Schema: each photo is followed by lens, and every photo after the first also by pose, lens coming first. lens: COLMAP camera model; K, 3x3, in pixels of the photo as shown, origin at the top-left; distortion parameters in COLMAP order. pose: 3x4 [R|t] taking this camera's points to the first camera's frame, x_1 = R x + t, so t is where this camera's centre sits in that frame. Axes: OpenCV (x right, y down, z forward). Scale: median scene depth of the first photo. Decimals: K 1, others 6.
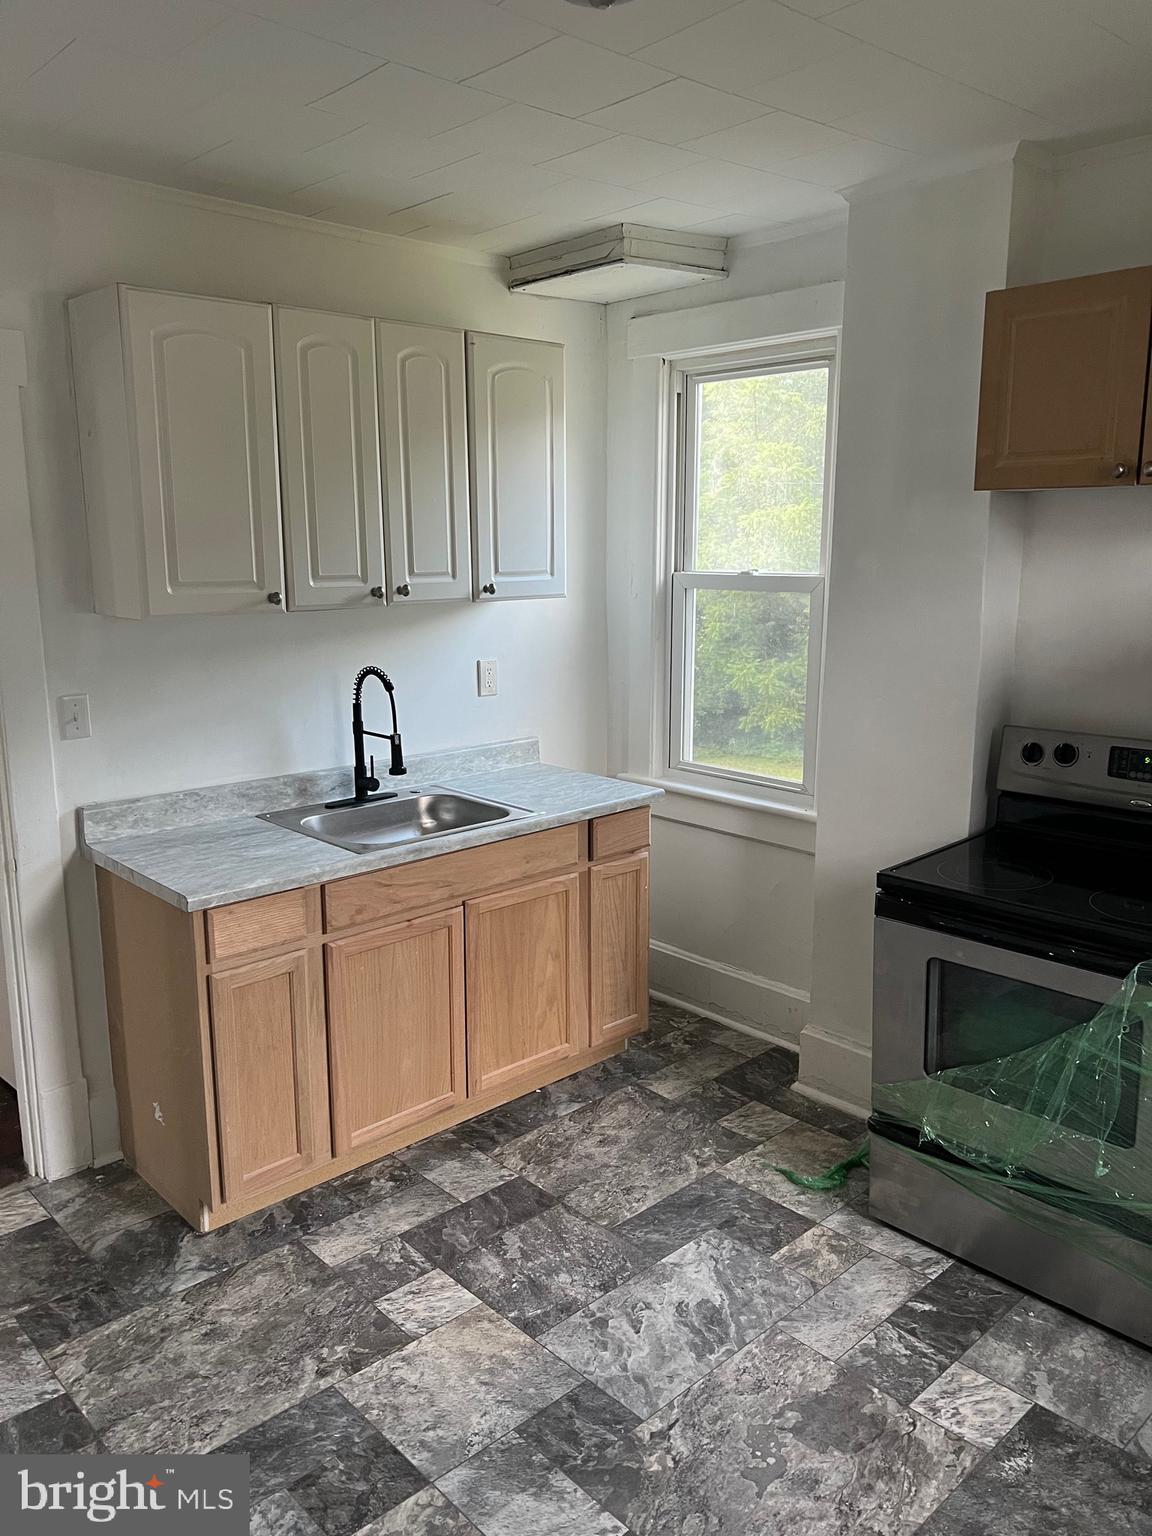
lens RADIAL K [[1161.4, 0, 557.2], [0, 1161.4, 769.8], [0, 0, 1]] dist [0.074433, -0.072029]
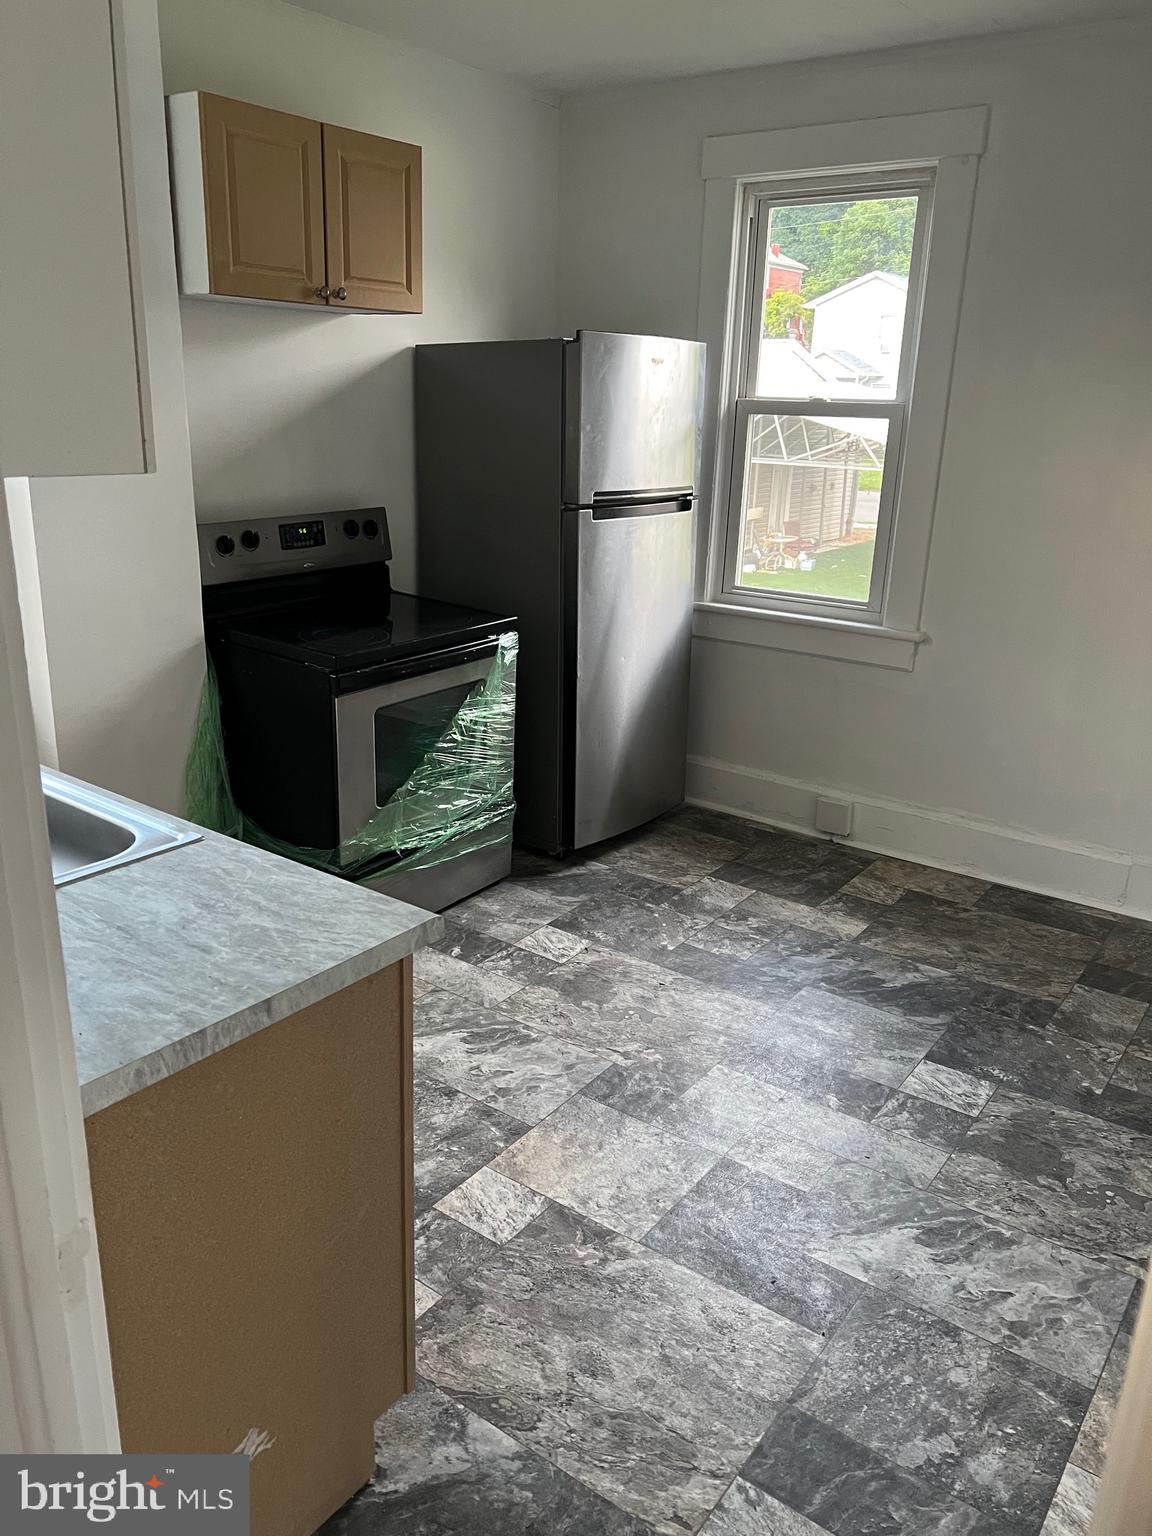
lens RADIAL K [[1161.4, 0, 557.2], [0, 1161.4, 769.8], [0, 0, 1]] dist [0.074433, -0.072029]
pose [[-0.181069, -0.306277, 0.934563, -0.916146], [0.180355, 0.923814, 0.337698, -0.164173], [-0.966792, 0.229700, -0.112035, 1.035763]]
